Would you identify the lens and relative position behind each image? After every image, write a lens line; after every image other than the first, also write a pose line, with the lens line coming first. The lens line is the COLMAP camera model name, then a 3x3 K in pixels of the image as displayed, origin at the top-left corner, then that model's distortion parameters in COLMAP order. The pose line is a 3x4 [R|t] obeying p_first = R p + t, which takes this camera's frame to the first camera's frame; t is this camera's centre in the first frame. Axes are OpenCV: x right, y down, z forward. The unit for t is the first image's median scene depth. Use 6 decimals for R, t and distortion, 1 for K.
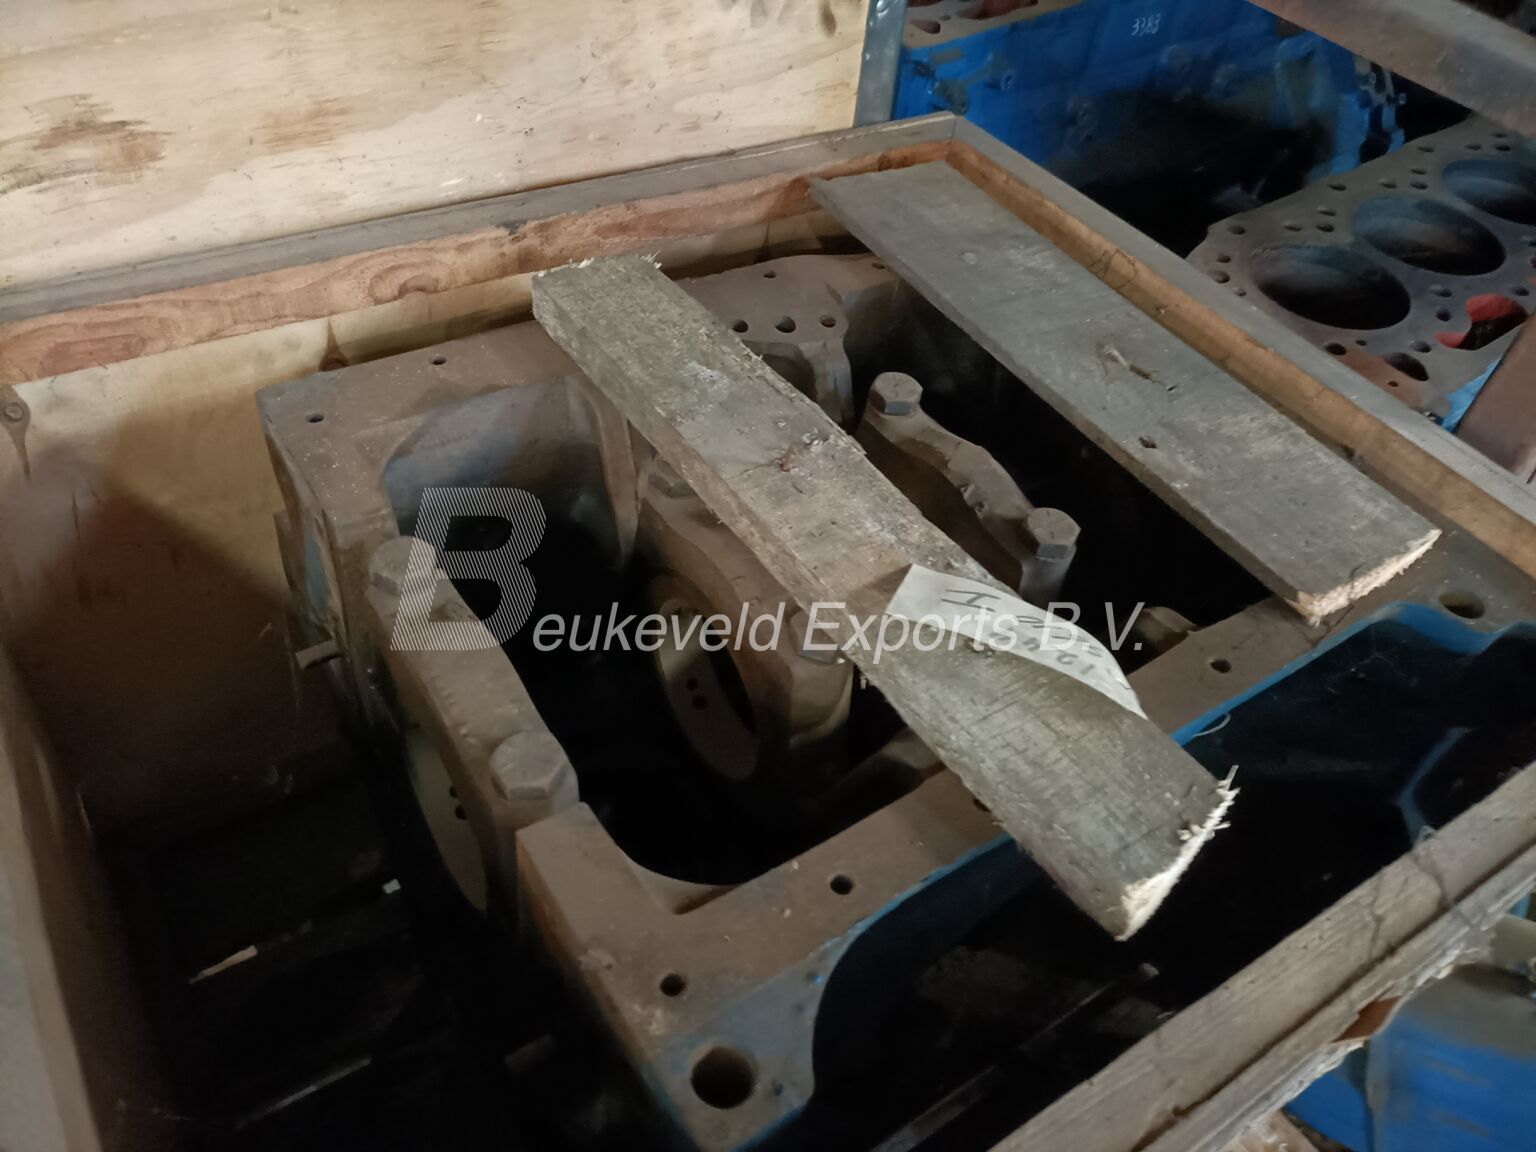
lens RADIAL K [[1175.5, 0, 768.0], [0, 1175.5, 576.0], [0, 0, 1]] dist [0.057620, -0.090776]
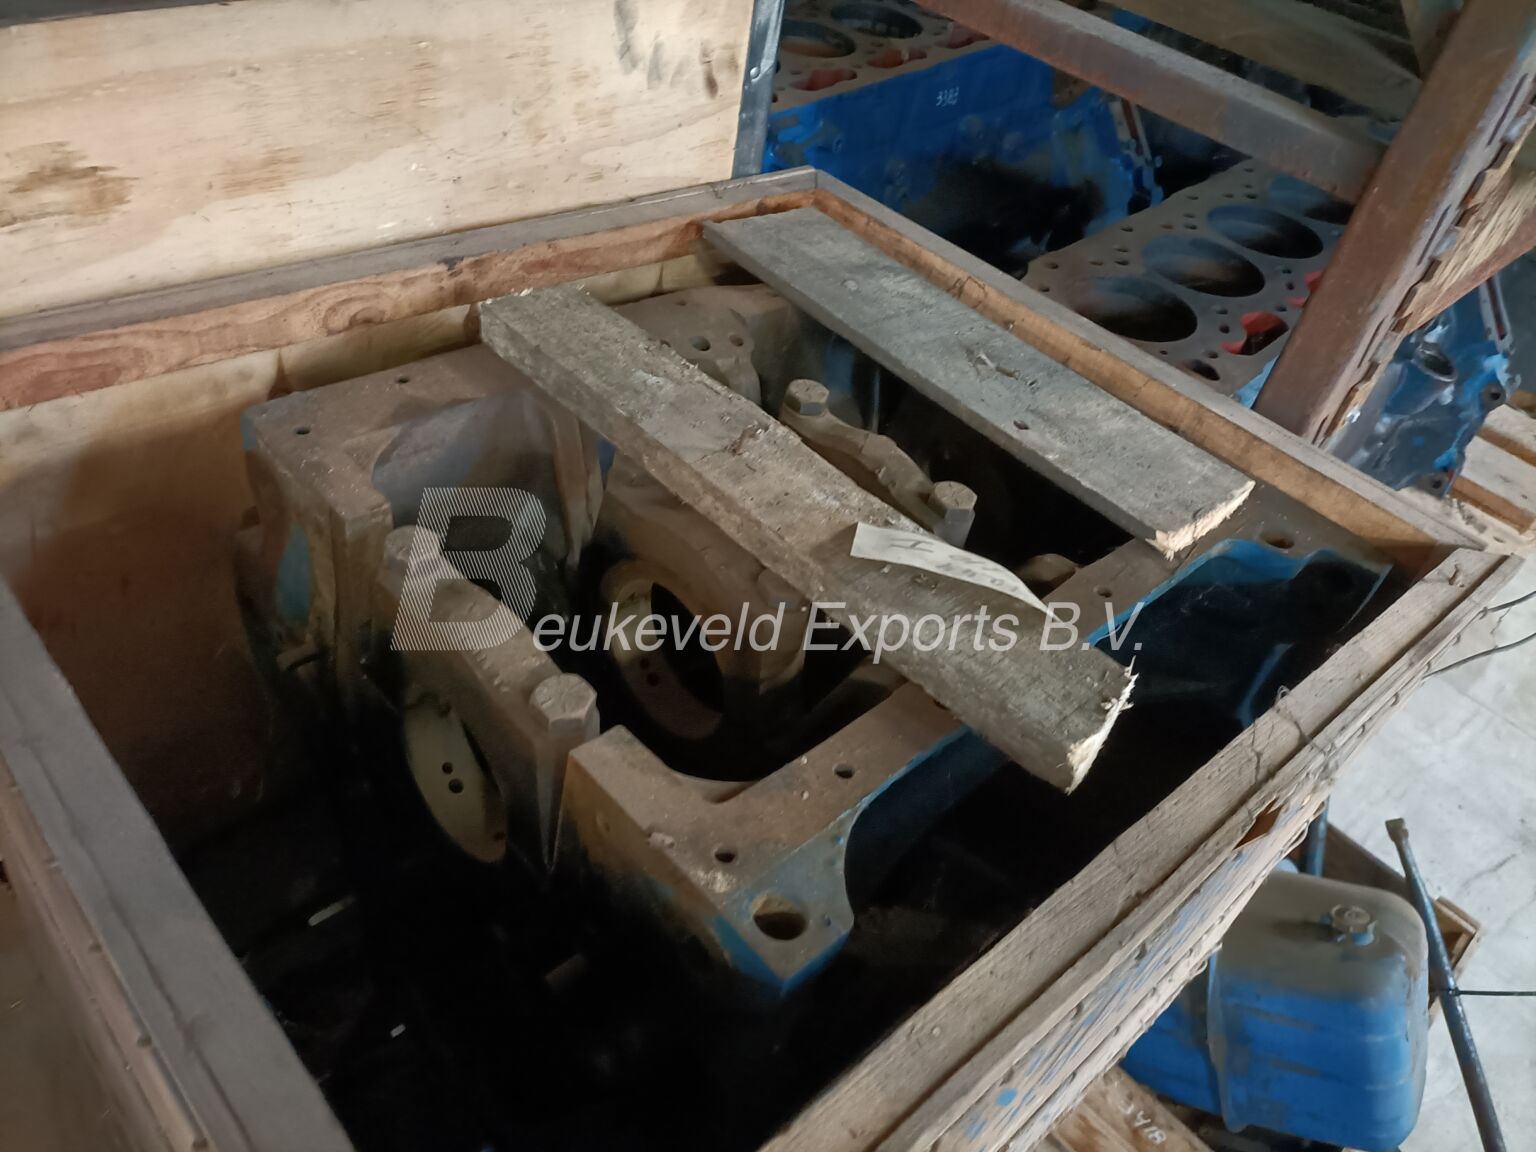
lens RADIAL K [[1182.4, 0, 768.0], [0, 1182.4, 576.0], [0, 0, 1]] dist [0.075412, -0.122407]
pose [[0.983663, -0.063944, 0.168282, -0.145933], [0.074373, 0.995634, -0.056407, 0.089068], [-0.163940, 0.068001, 0.984124, -0.136657]]
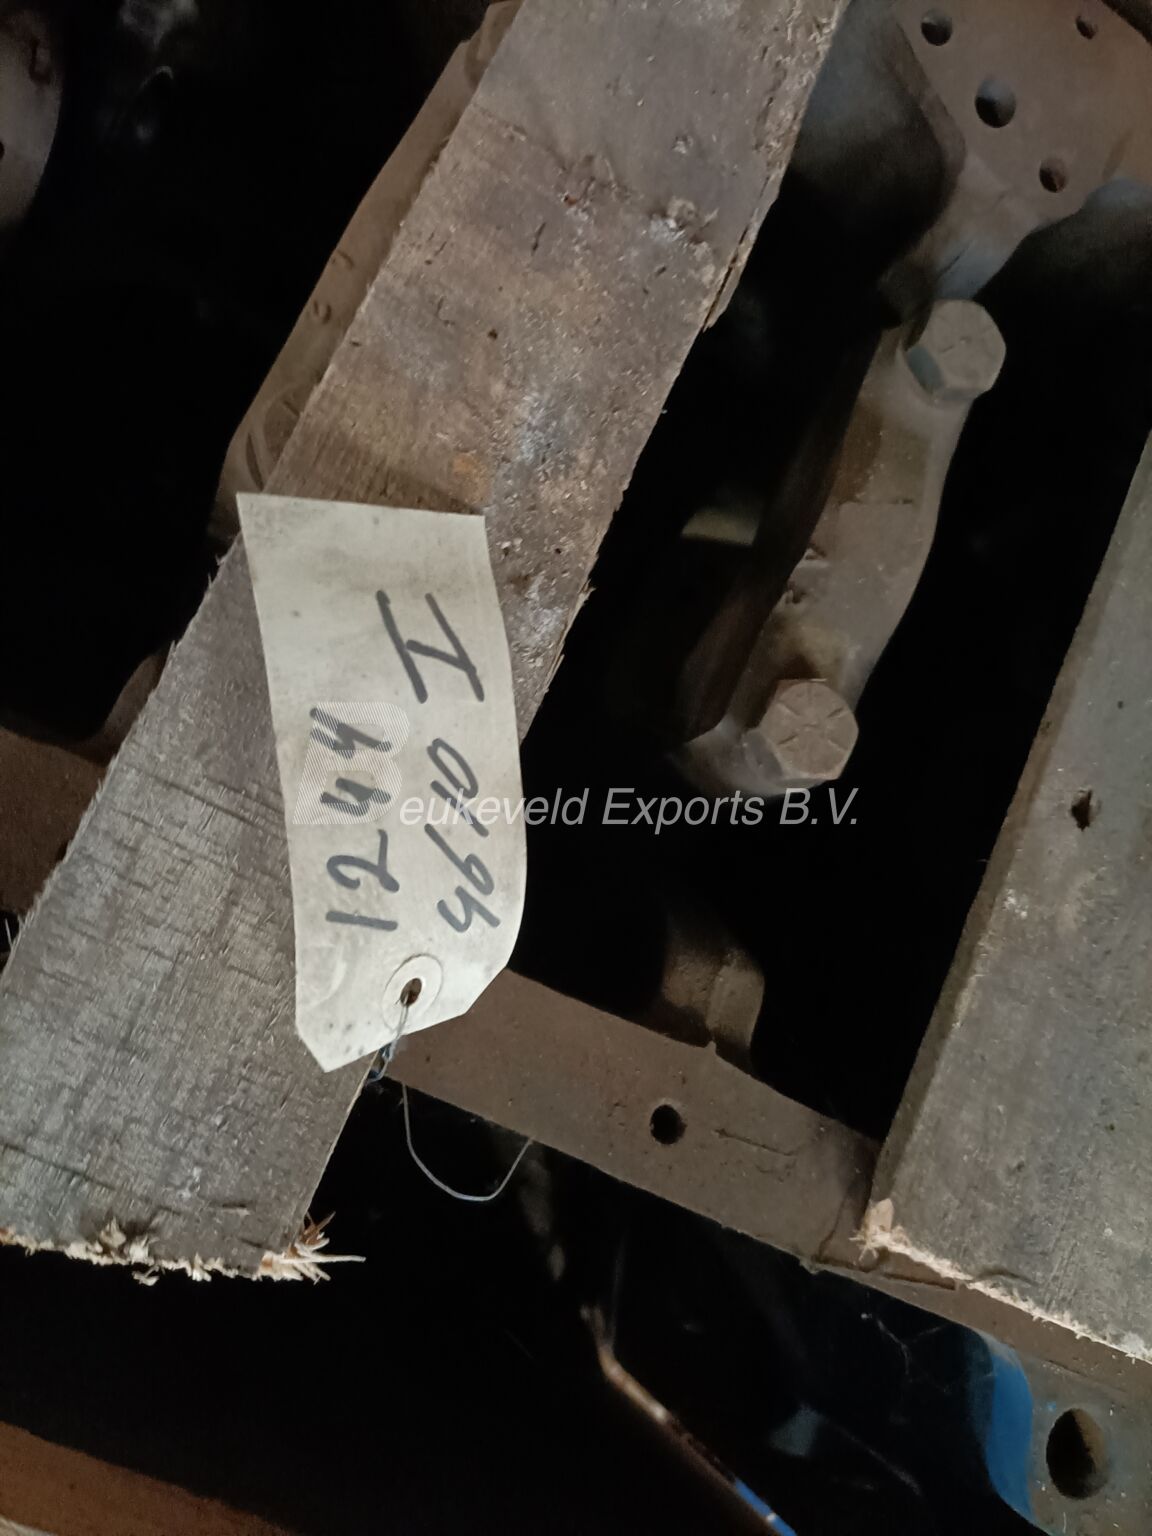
lens RADIAL K [[1175.5, 0, 576.0], [0, 1175.5, 768.0], [0, 0, 1]] dist [0.057620, -0.090776]
pose [[0.513326, 0.857518, -0.034059, 0.212416], [-0.774161, 0.479824, 0.412848, -0.163615], [0.370367, -0.185558, 0.910163, 0.465741]]
